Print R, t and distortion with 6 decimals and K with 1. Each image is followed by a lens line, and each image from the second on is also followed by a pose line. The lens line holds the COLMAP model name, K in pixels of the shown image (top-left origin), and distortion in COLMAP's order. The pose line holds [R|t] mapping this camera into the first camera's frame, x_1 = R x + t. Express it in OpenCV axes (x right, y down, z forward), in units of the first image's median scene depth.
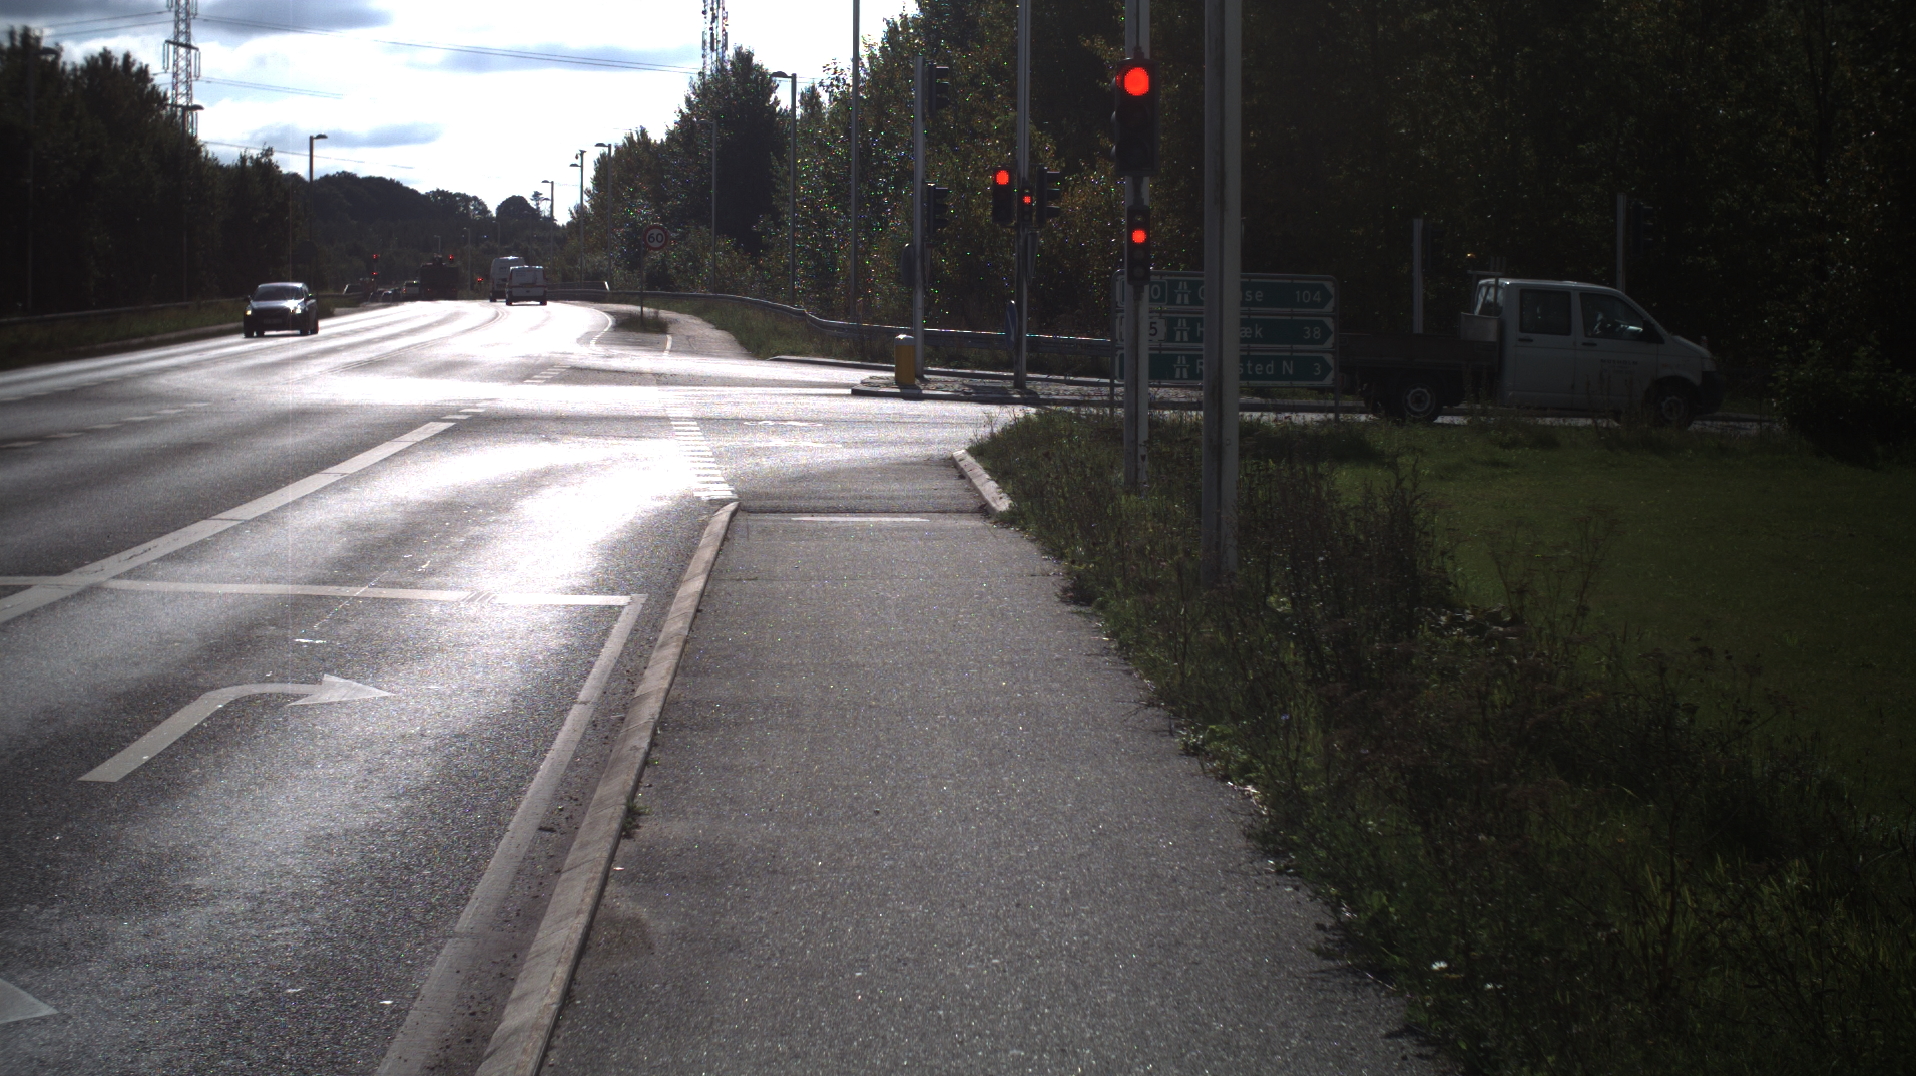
lens RADIAL K [[3276.3, 0, 958.0], [0, 3276.3, 538.0], [0, 0, 1]] dist [-0.237653, -0.183163]
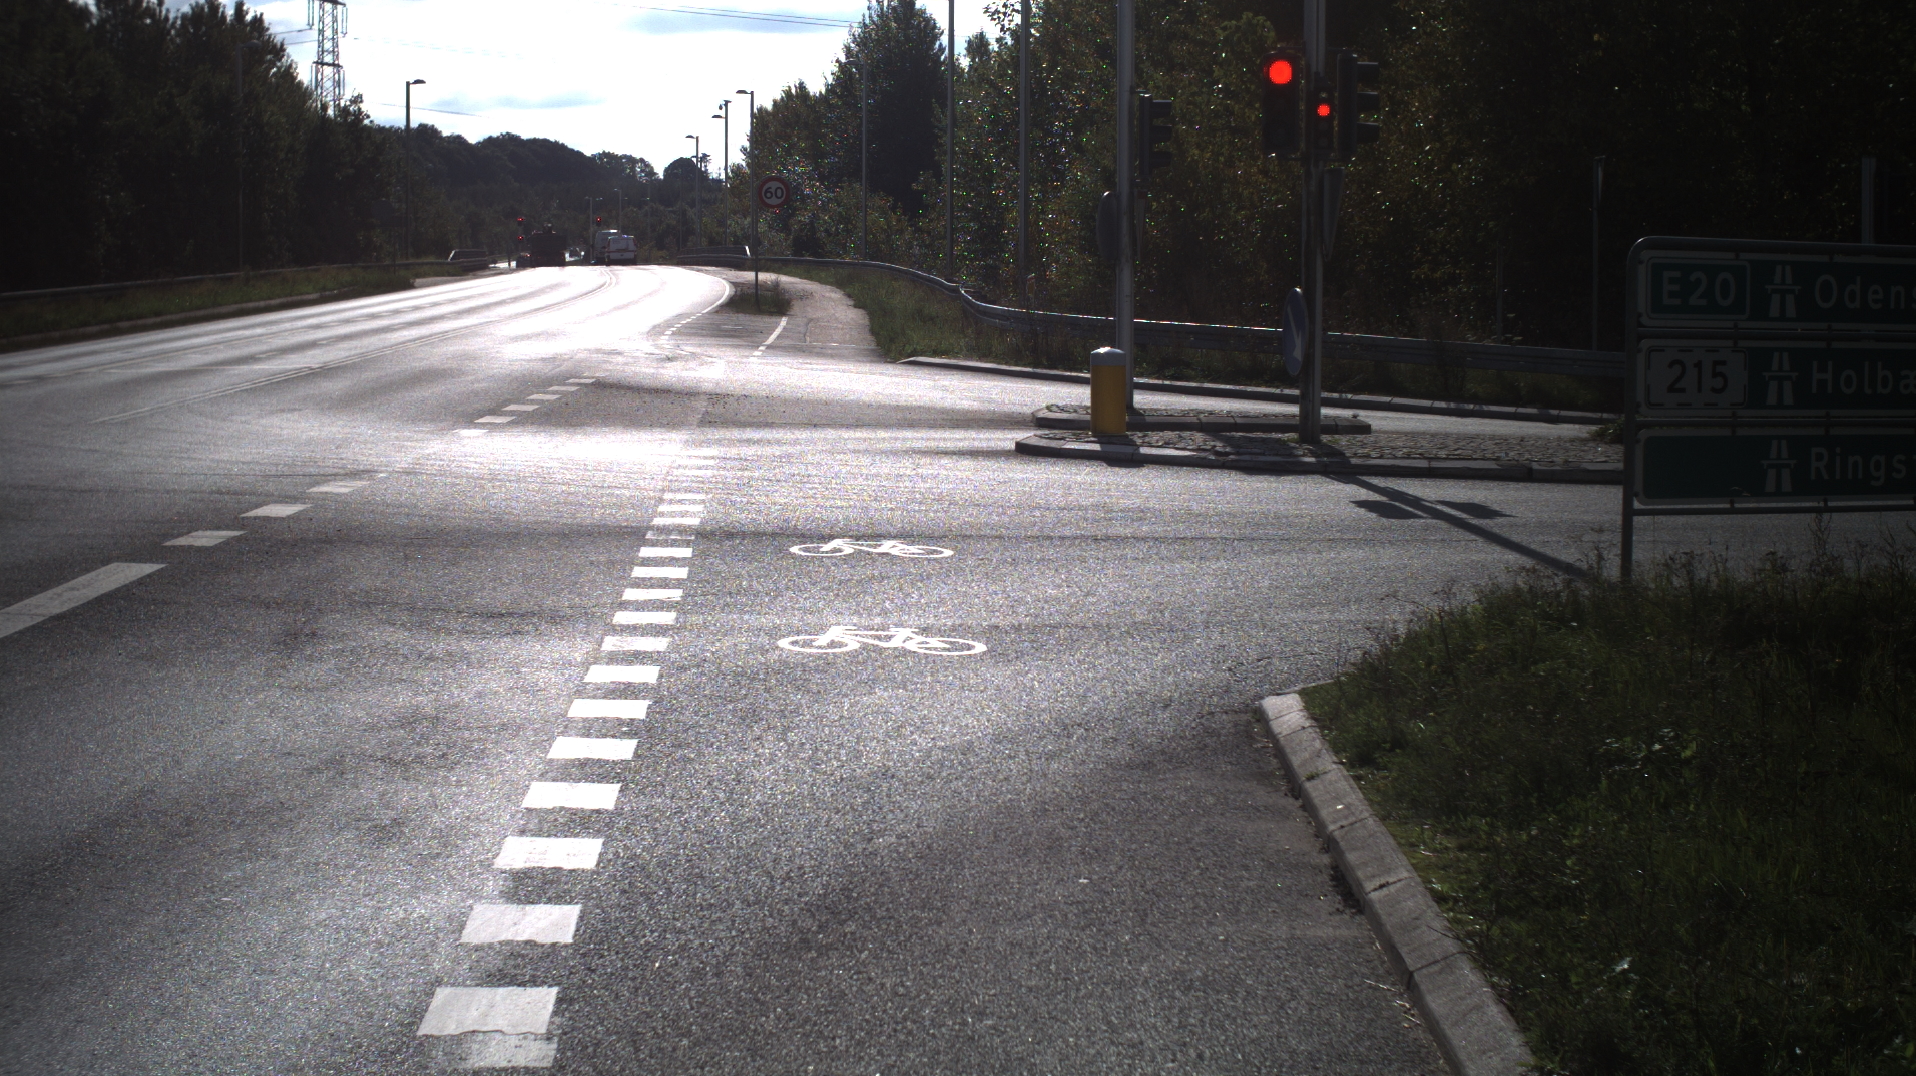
lens RADIAL K [[3276.3, 0, 958.0], [0, 3276.3, 538.0], [0, 0, 1]] dist [-0.237653, -0.183163]
pose [[0.998601, 0.001431, -0.052864, -0.006632], [-0.000822, 0.999933, 0.011549, -0.019193], [0.052877, -0.011489, 0.998535, 0.231522]]
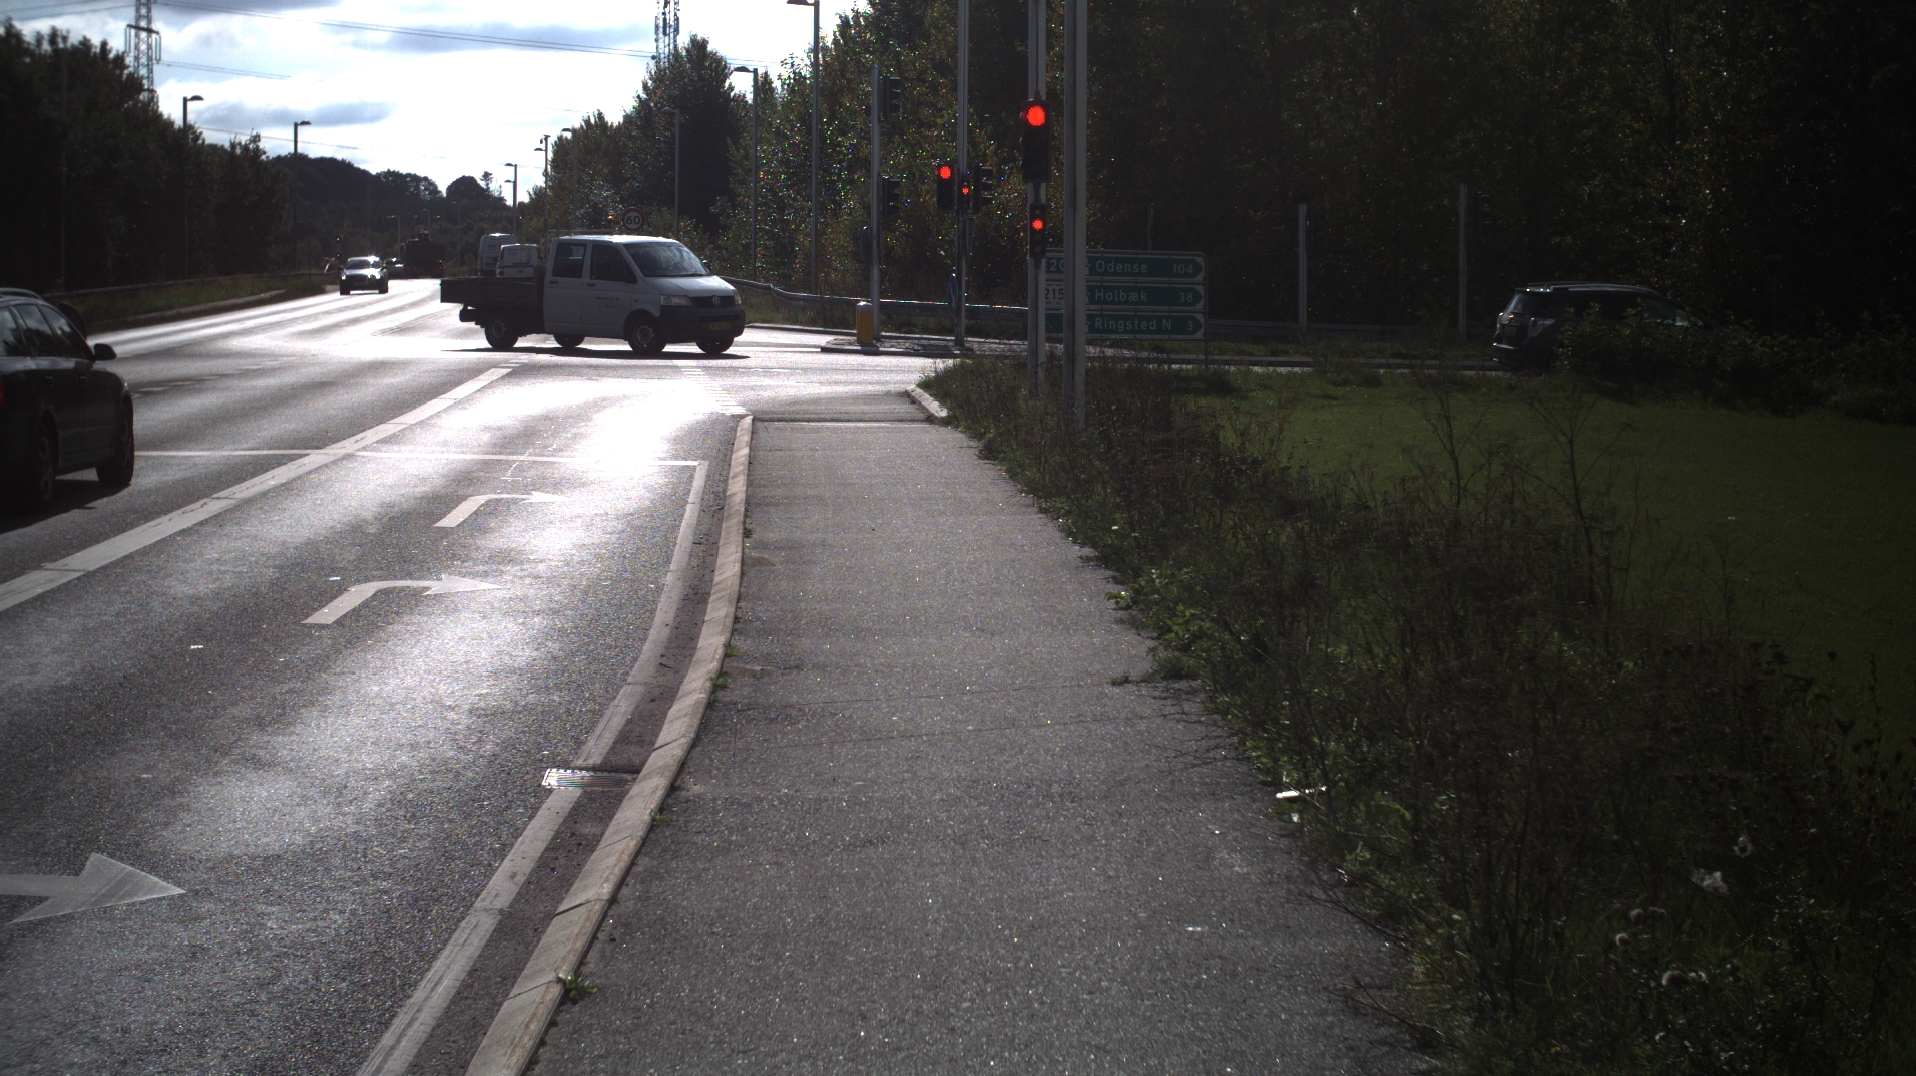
lens RADIAL K [[3276.3, 0, 958.0], [0, 3276.3, 538.0], [0, 0, 1]] dist [-0.237653, -0.183163]
pose [[0.999867, -0.001597, 0.016206, -0.000804], [0.001494, 0.999979, 0.006336, 0.009697], [-0.016215, -0.006311, 0.999849, -0.116736]]
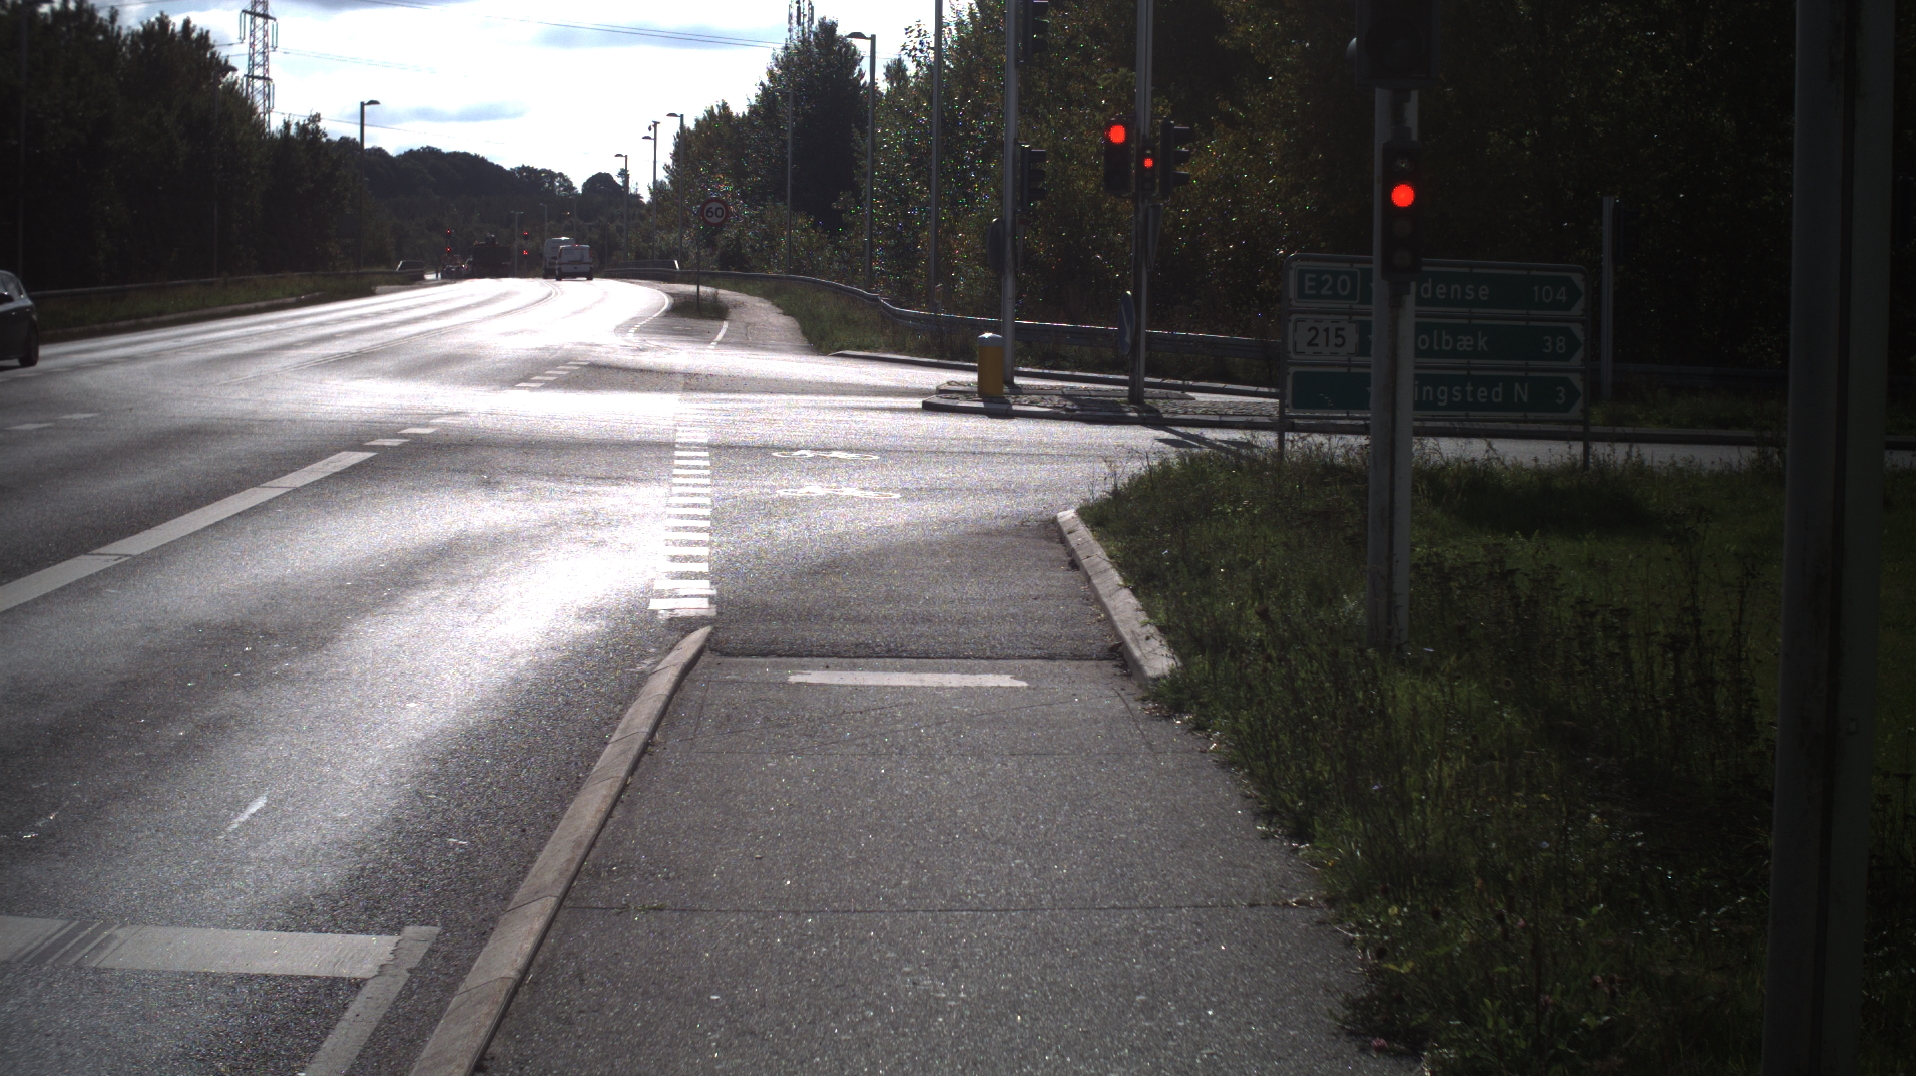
lens RADIAL K [[3276.3, 0, 958.0], [0, 3276.3, 538.0], [0, 0, 1]] dist [-0.237653, -0.183163]
pose [[0.999593, 0.011658, -0.026029, -0.001672], [-0.011511, 0.999917, 0.005812, -0.009418], [0.026095, -0.005510, 0.999644, 0.115709]]
